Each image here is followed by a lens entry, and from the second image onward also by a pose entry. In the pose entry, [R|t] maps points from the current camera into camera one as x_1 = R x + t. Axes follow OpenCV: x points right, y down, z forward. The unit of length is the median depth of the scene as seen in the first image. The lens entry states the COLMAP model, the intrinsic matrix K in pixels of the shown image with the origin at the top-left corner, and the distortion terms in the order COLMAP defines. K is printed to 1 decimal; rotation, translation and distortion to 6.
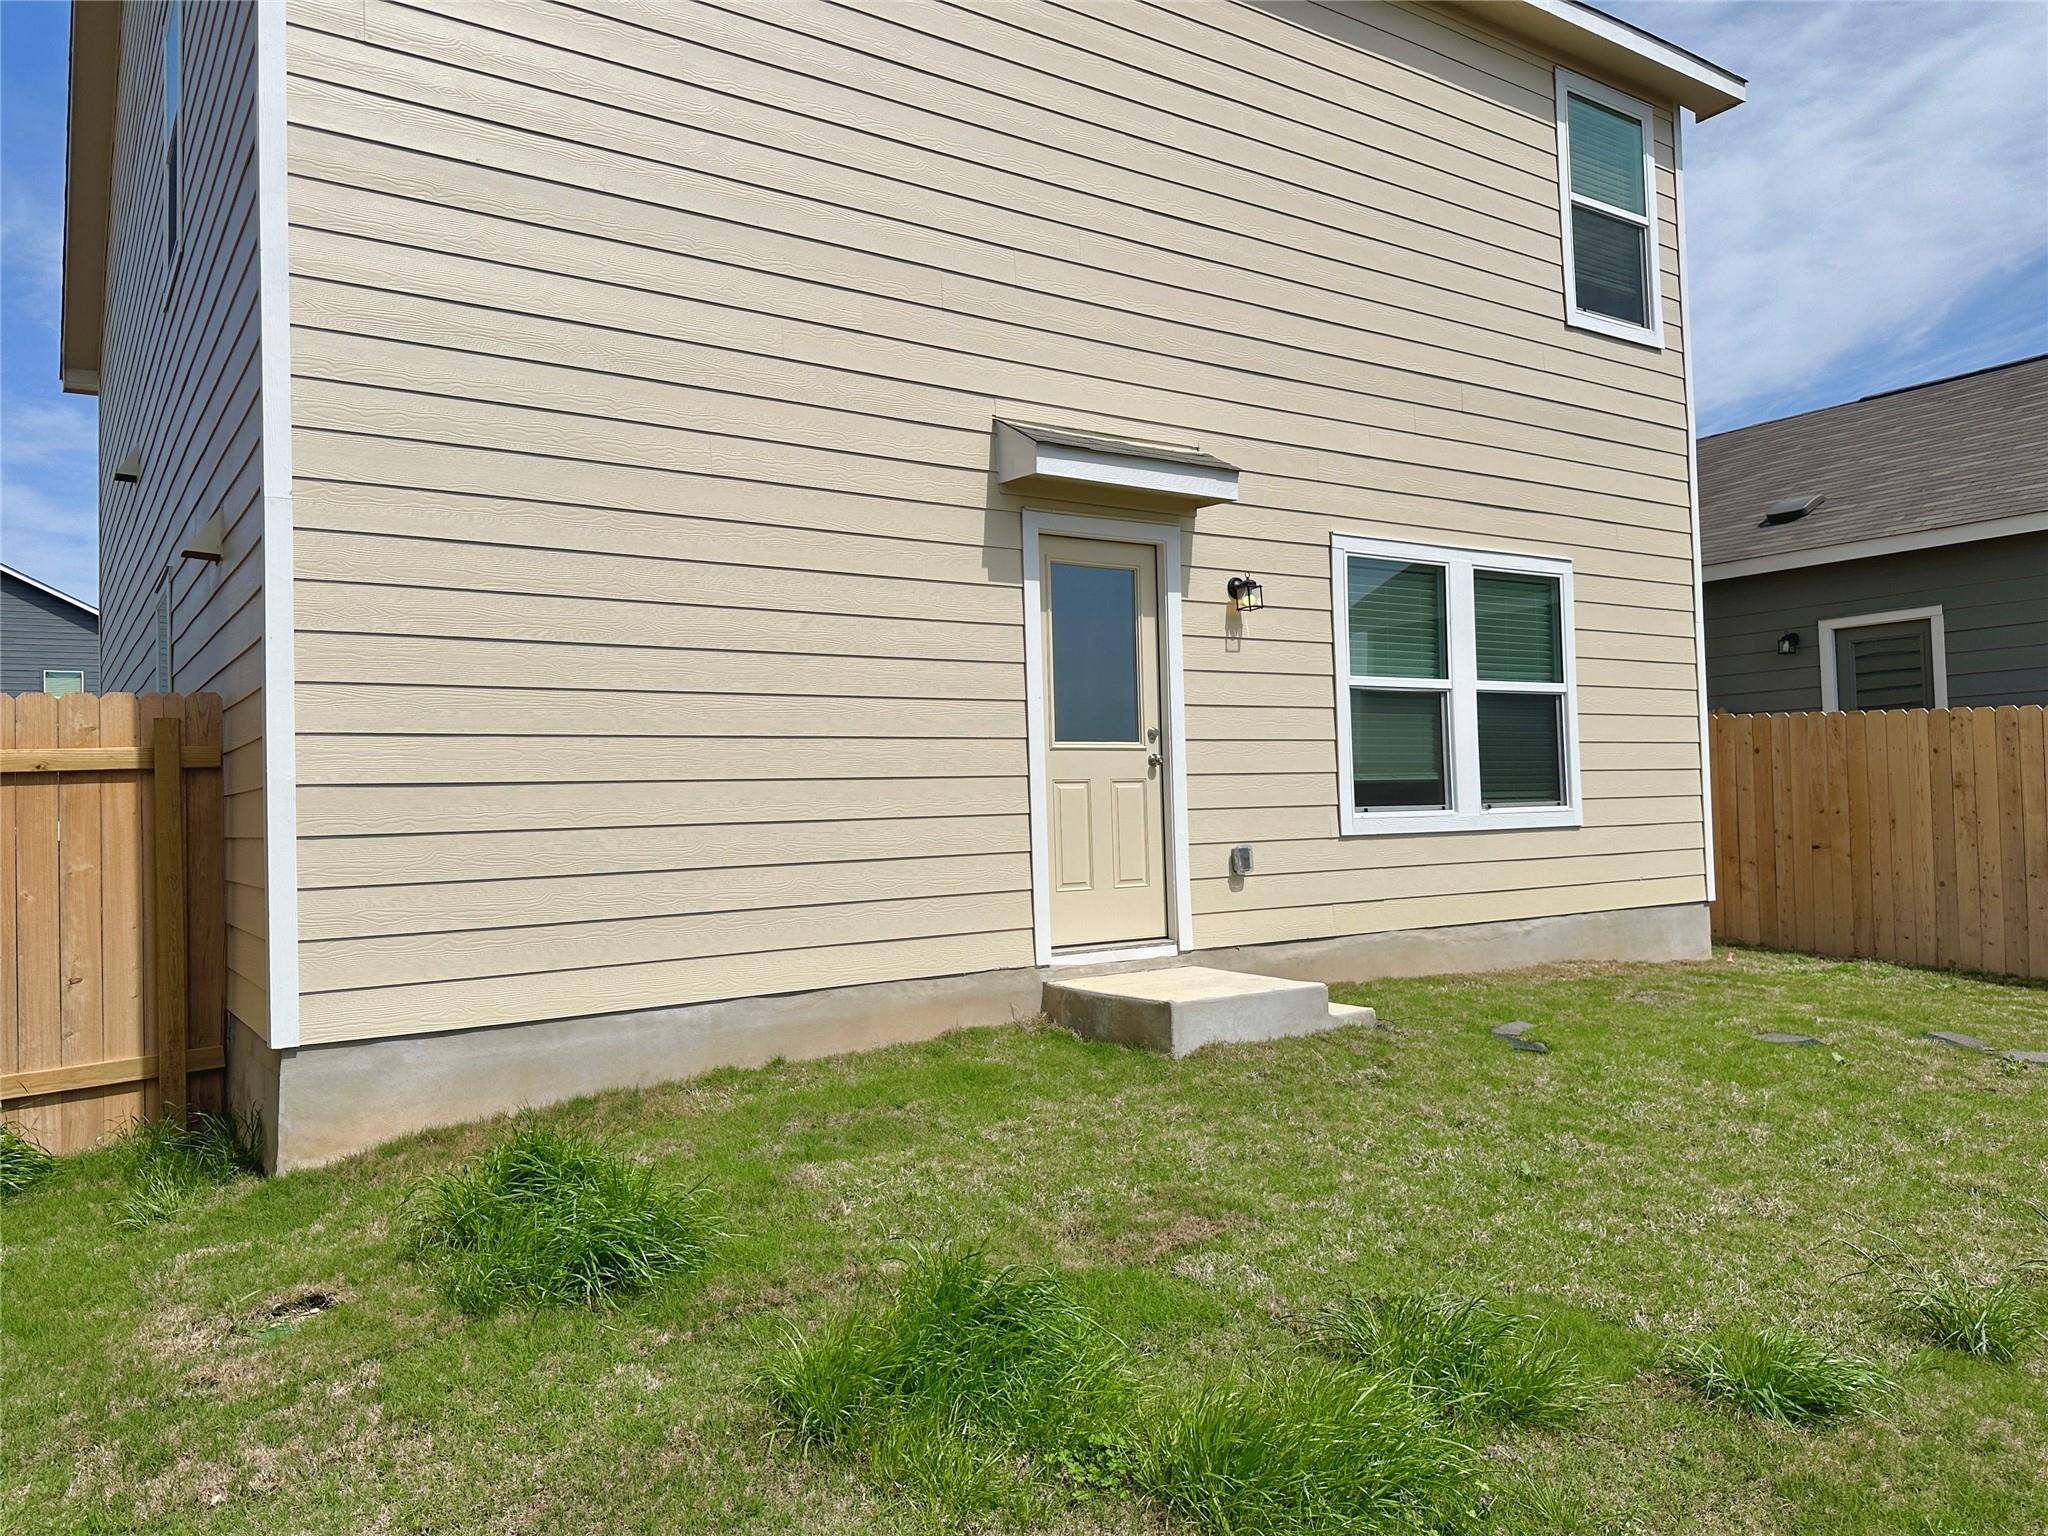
lens RADIAL K [[1450.6, 0, 1013.8], [0, 1450.6, 784.5], [0, 0, 1]] dist [0.066155, -0.056277]
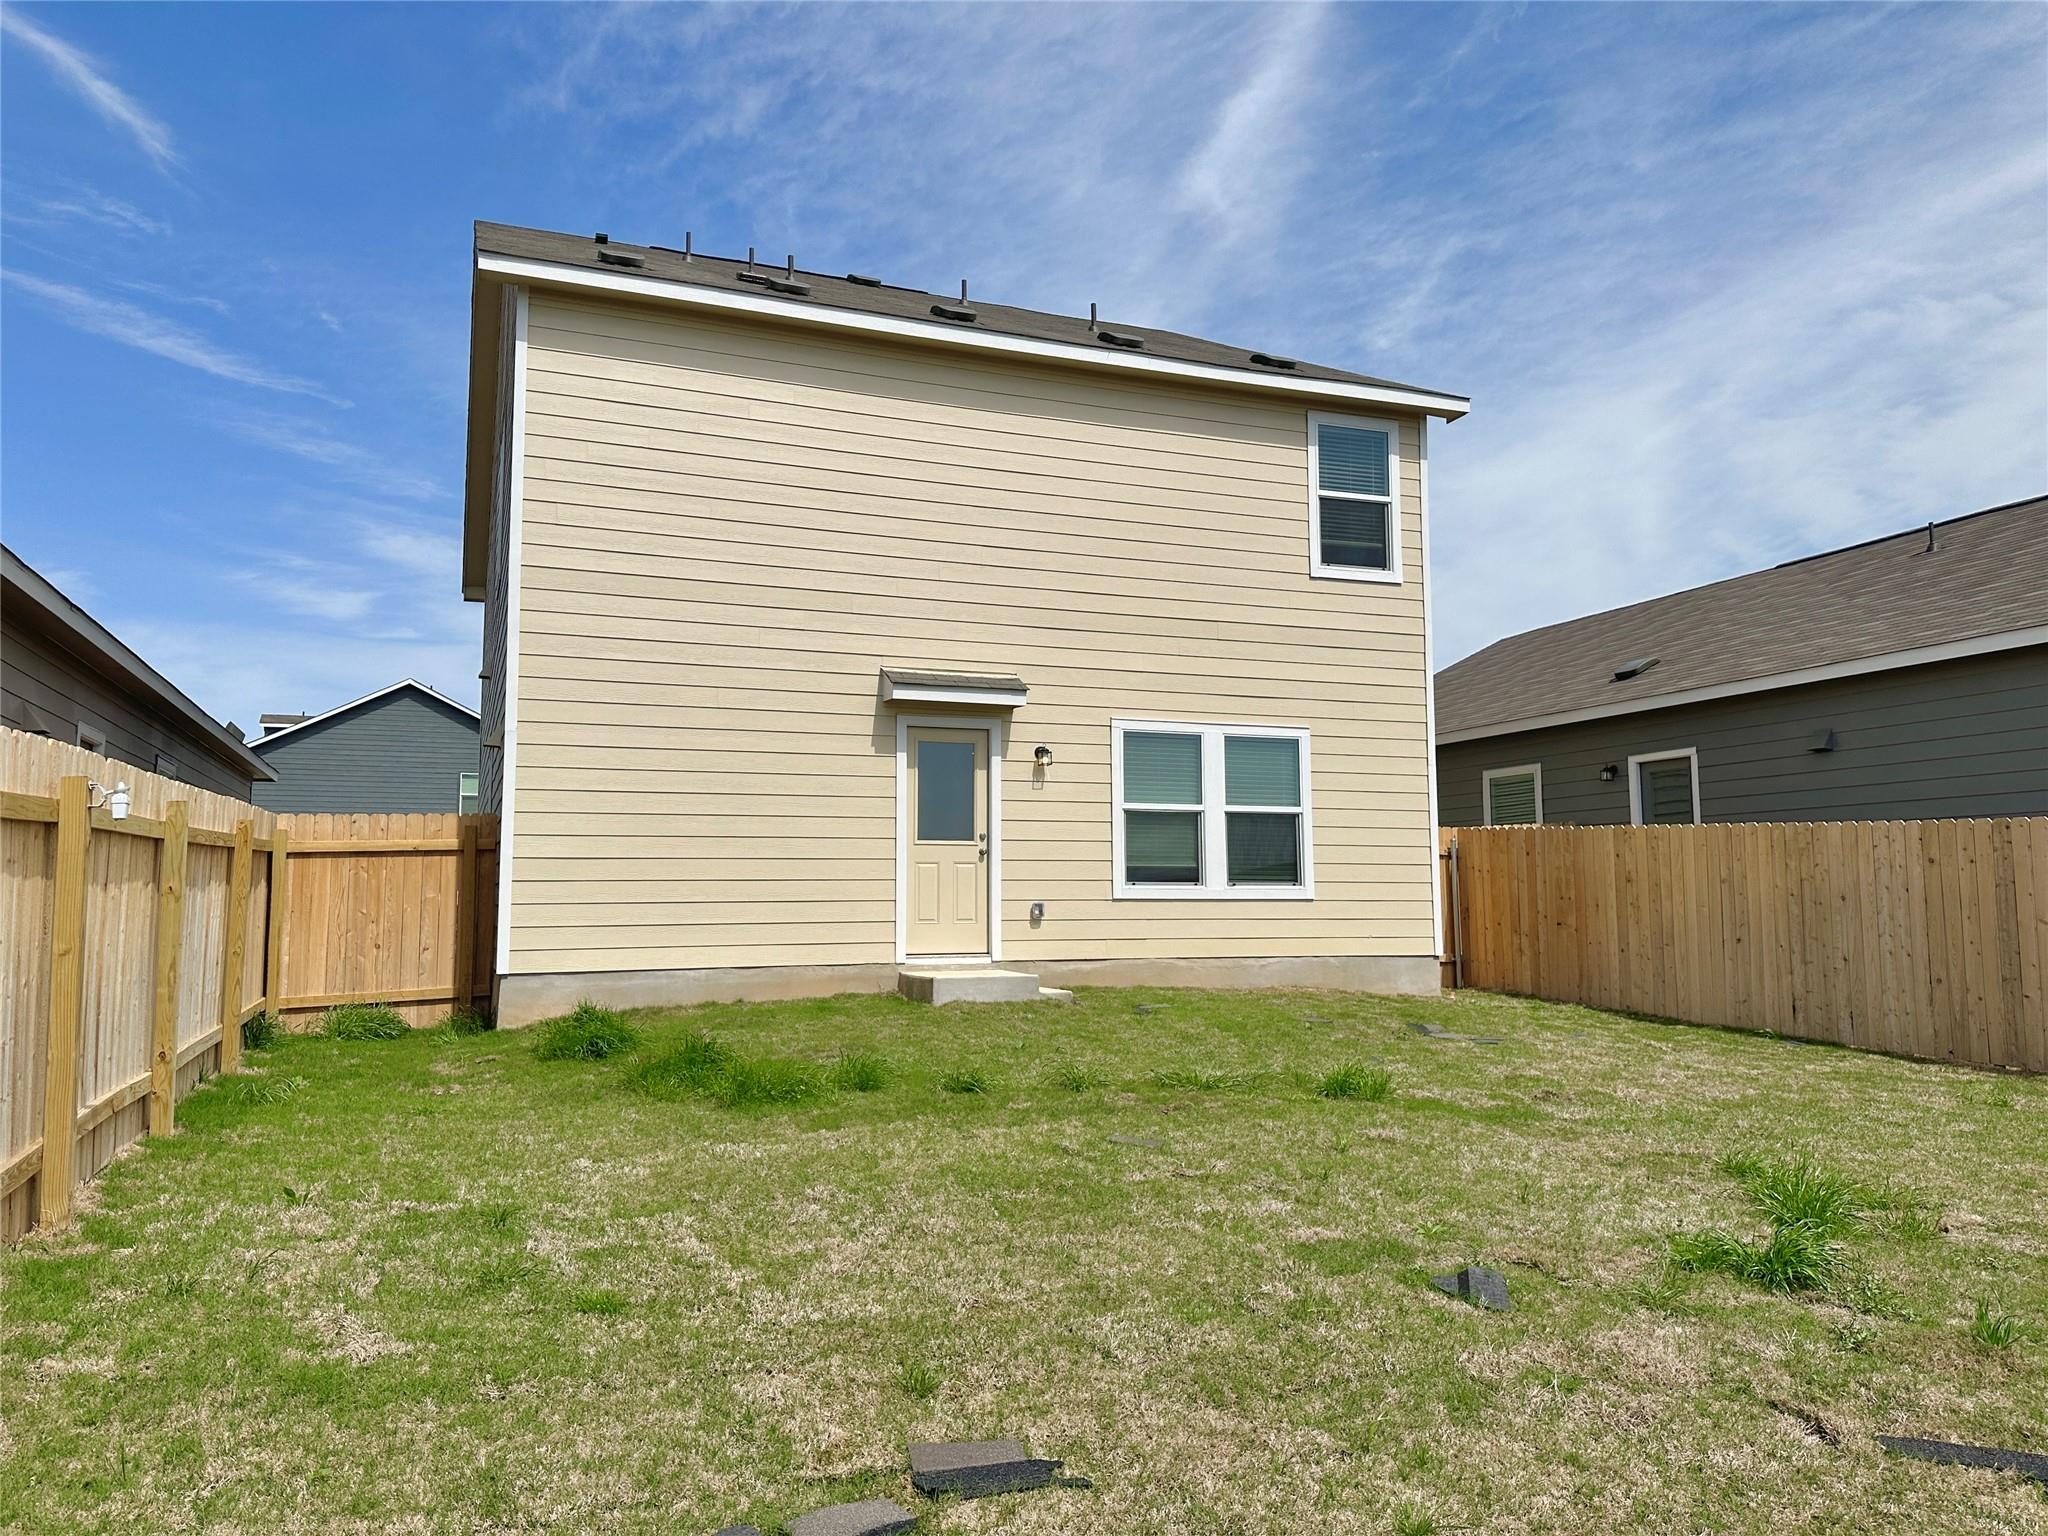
lens RADIAL K [[1446.3, 0, 1004.5], [0, 1446.3, 783.6], [0, 0, 1]] dist [0.112310, -0.000205]
pose [[0.971937, 0.001980, -0.235235, 0.529328], [-0.017419, 0.997825, -0.063573, 0.011964], [0.234597, 0.065887, 0.969857, -0.692106]]
